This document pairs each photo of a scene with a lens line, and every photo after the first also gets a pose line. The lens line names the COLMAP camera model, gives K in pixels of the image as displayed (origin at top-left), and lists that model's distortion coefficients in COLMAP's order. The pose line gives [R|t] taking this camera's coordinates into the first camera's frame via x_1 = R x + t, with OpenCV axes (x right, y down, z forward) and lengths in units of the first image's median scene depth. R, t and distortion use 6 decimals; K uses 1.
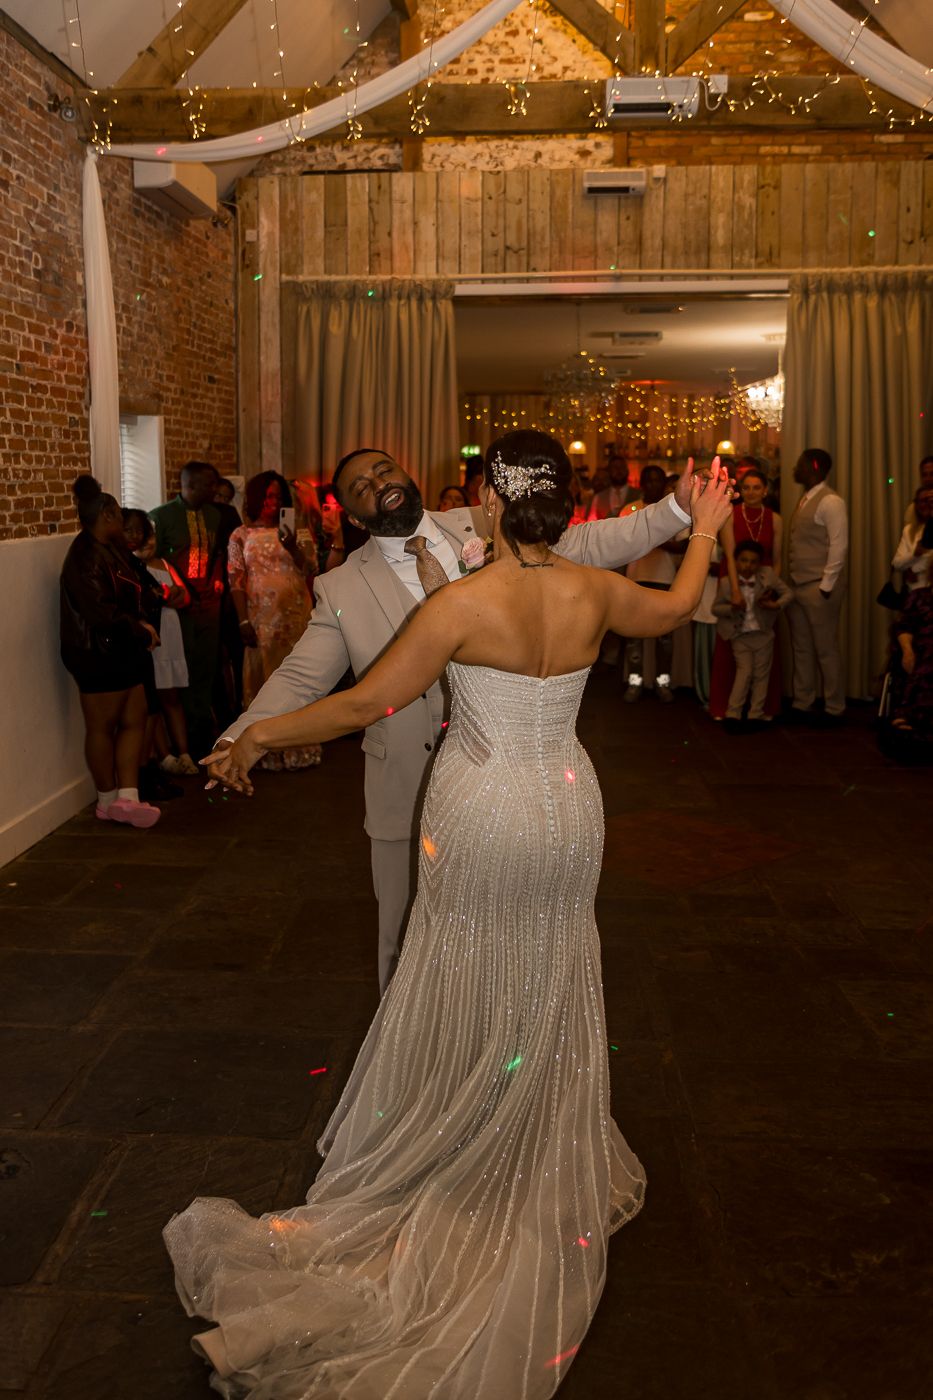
lens RADIAL K [[1336.6, 0, 409.1], [0, 1336.6, 600.6], [0, 0, 1]] dist [-0.013825, 0.003898]
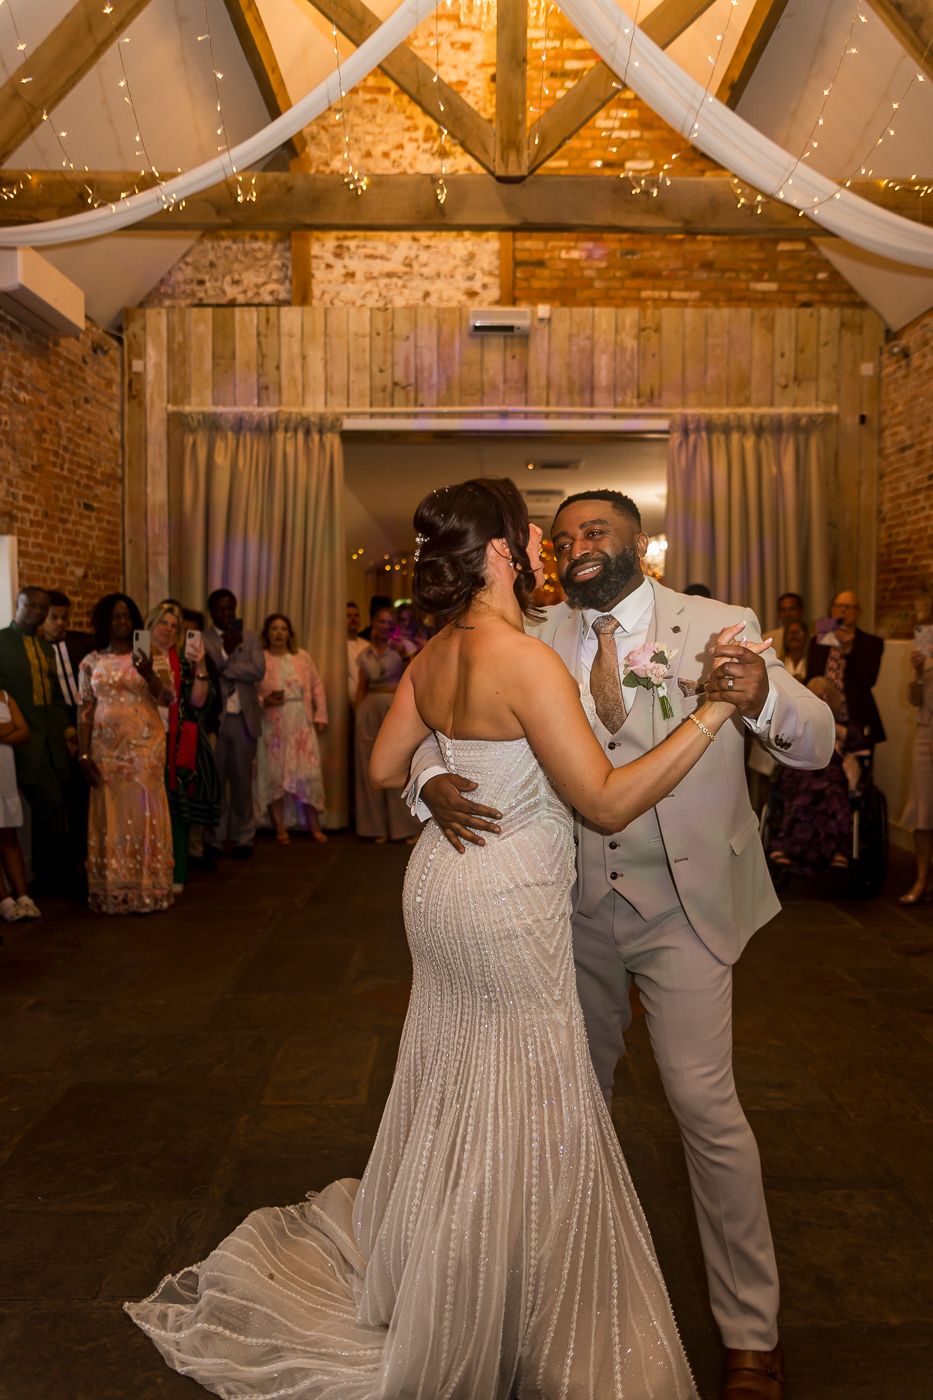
lens RADIAL K [[1140.5, 0, 471.4], [0, 1140.5, 708.9], [0, 0, 1]] dist [-0.017178, 0.006471]
pose [[0.996404, 0.001673, 0.084711, 0.059432], [0.000915, 0.999534, -0.030500, 0.007466], [-0.084723, 0.030468, 0.995939, 0.149366]]
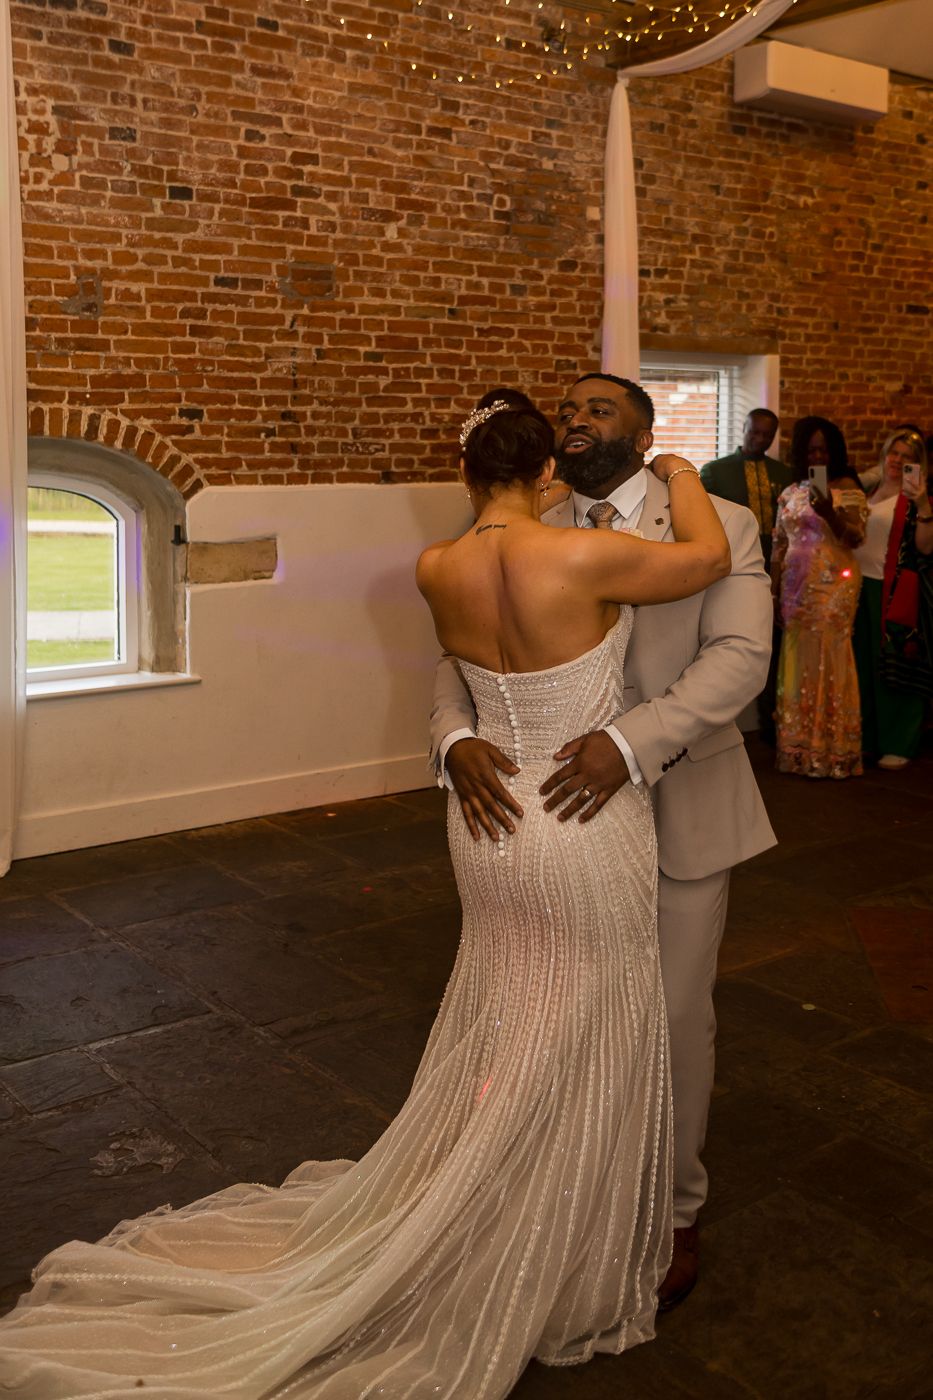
lens RADIAL K [[1449.9, 0, 462.9], [0, 1449.9, 543.9], [0, 0, 1]] dist [-0.031442, 0.029881]
pose [[0.671044, 0.073768, -0.737739, 0.335347], [-0.079254, 0.996474, 0.027550, -0.020277], [0.737170, 0.039981, 0.674524, 0.176823]]
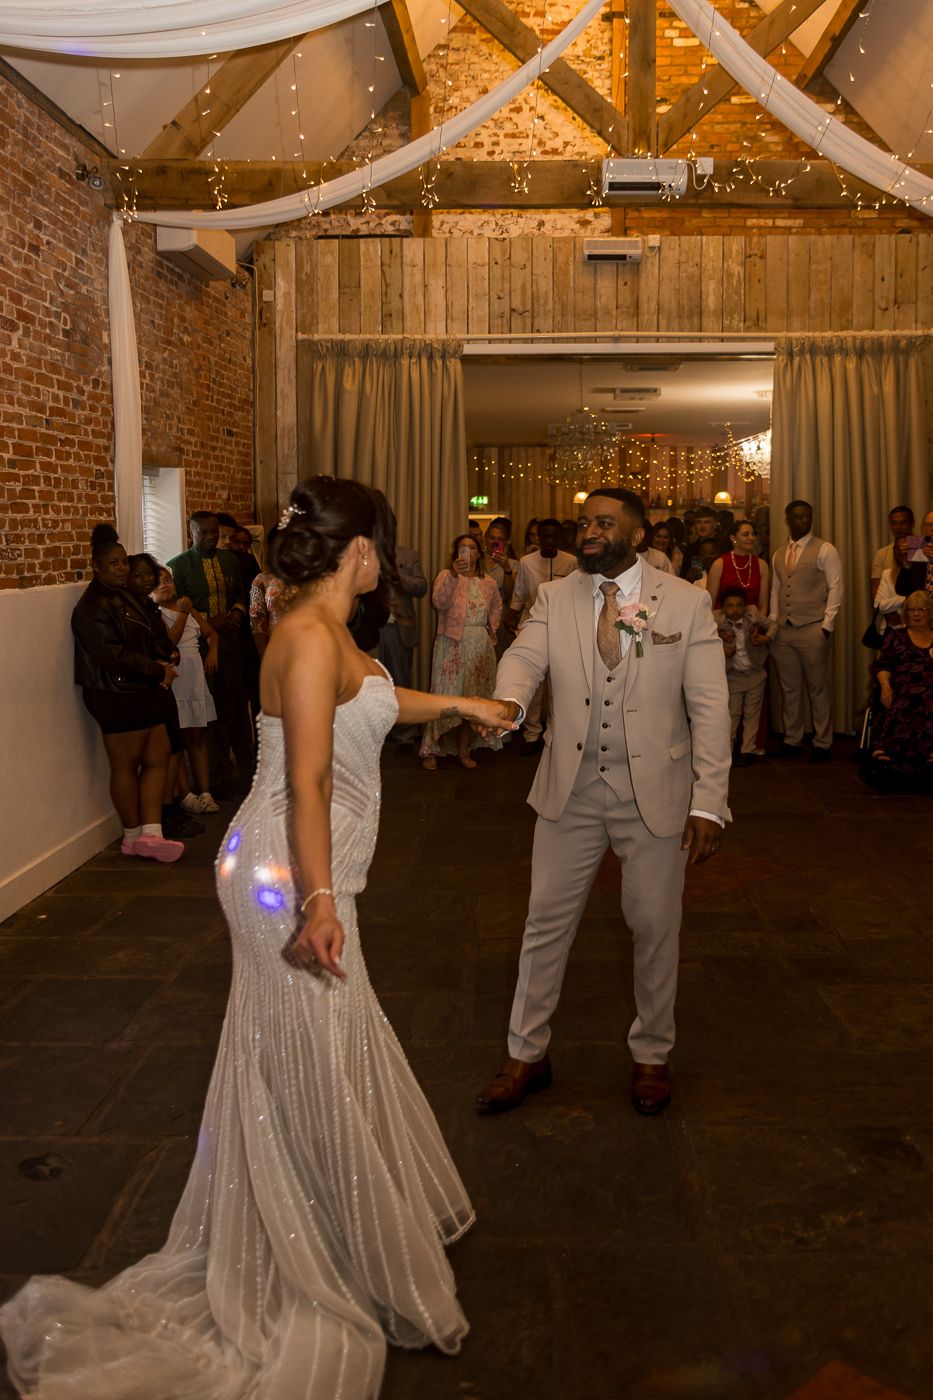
lens RADIAL K [[1315.3, 0, 511.3], [0, 1315.3, 604.5], [0, 0, 1]] dist [-0.011842, 0.005370]
pose [[0.997556, -0.004369, 0.069739, -0.001271], [0.006627, 0.999460, -0.032188, 0.002459], [-0.069561, 0.032571, 0.997046, -0.031683]]
